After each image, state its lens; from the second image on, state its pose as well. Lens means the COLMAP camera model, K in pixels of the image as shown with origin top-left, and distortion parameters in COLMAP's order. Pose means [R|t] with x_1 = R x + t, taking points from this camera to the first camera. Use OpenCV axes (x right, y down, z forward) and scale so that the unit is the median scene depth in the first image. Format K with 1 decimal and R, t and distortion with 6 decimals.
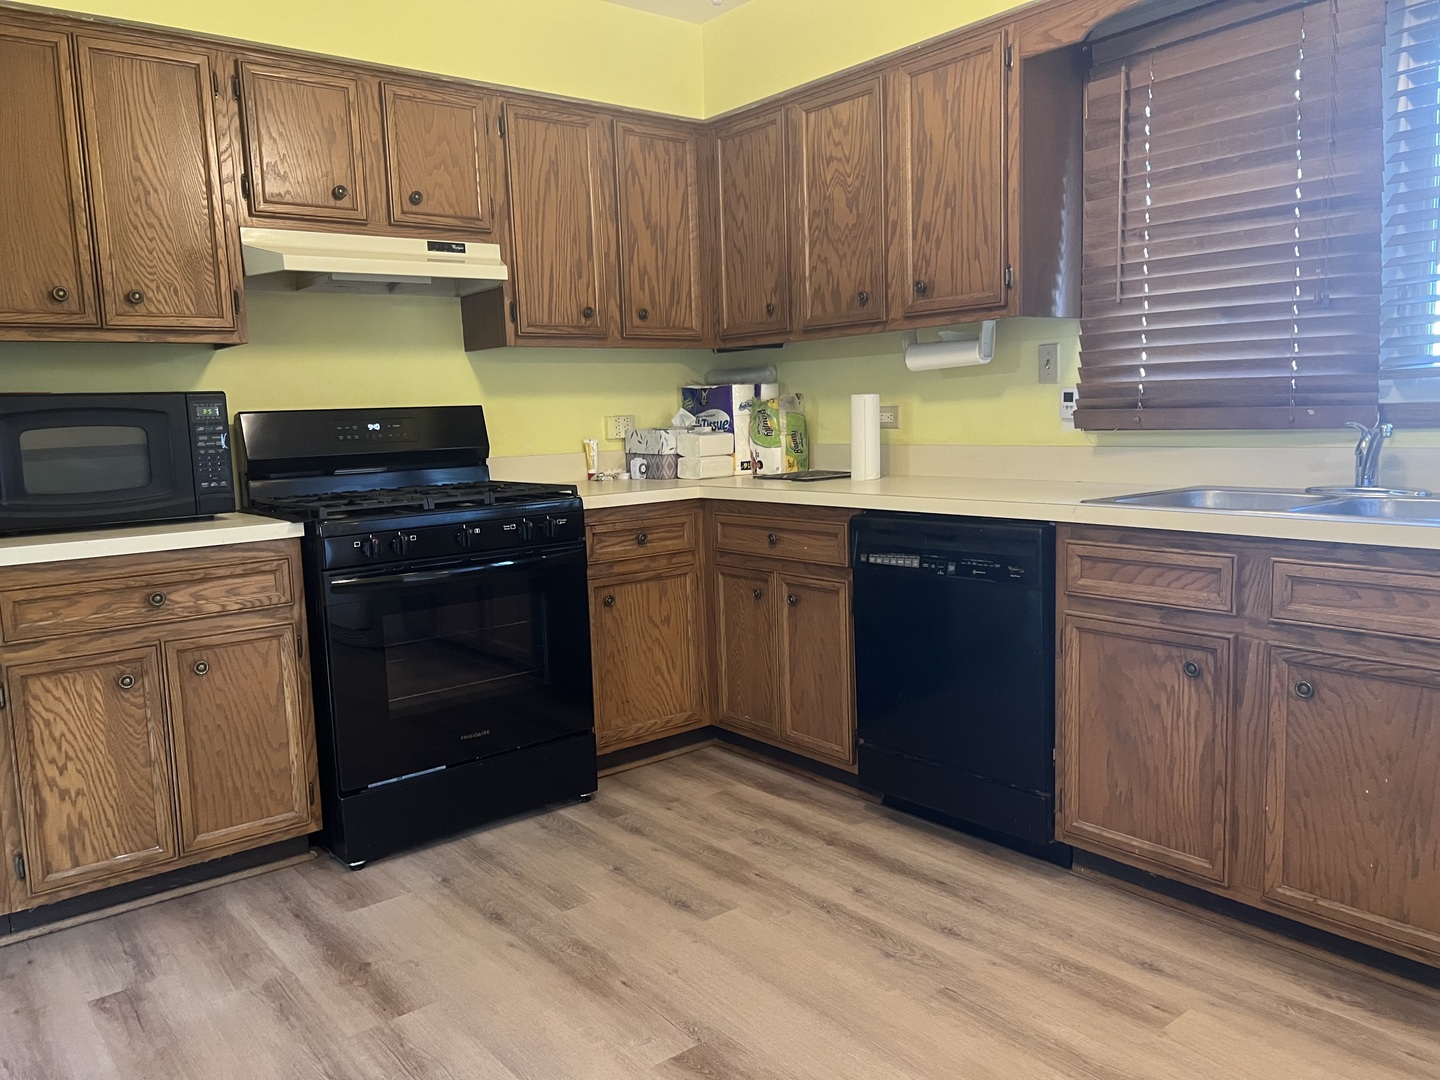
lens RADIAL K [[1096.7, 0, 707.3], [0, 1096.7, 529.8], [0, 0, 1]] dist [0.074388, -0.085343]
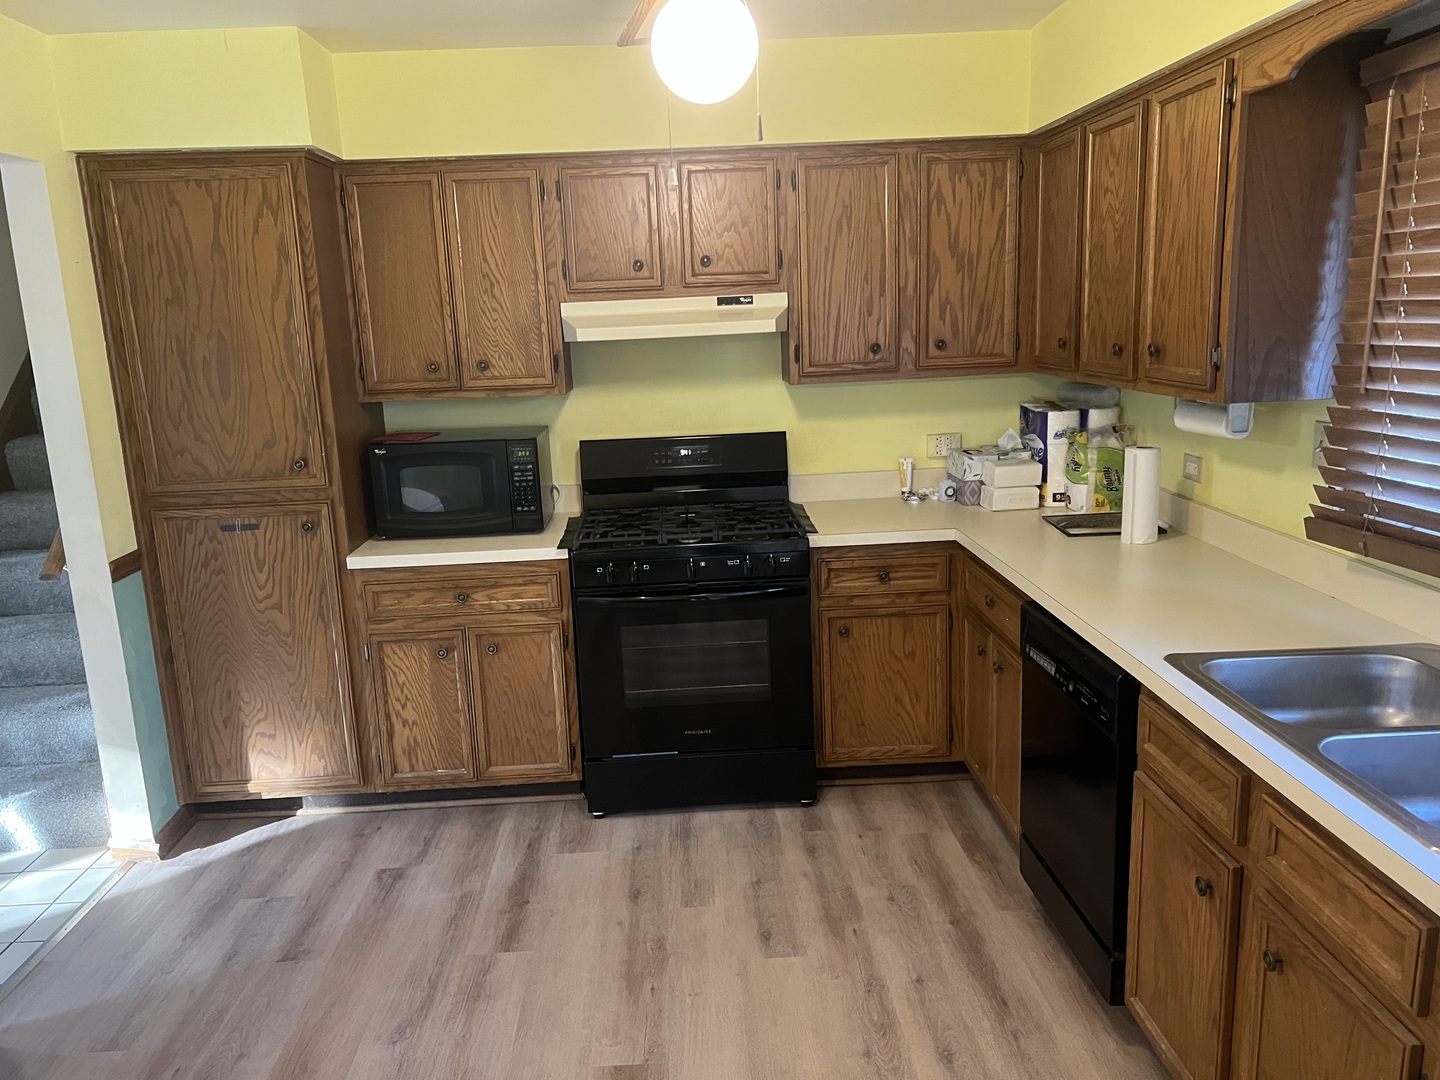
lens RADIAL K [[1096.7, 0, 719.5], [0, 1096.7, 525.0], [0, 0, 1]] dist [0.074388, -0.085343]
pose [[0.802309, 0.118323, -0.585063, 0.478698], [-0.051485, 0.990221, 0.129660, -0.191473], [0.594684, -0.073906, 0.800555, 0.086354]]
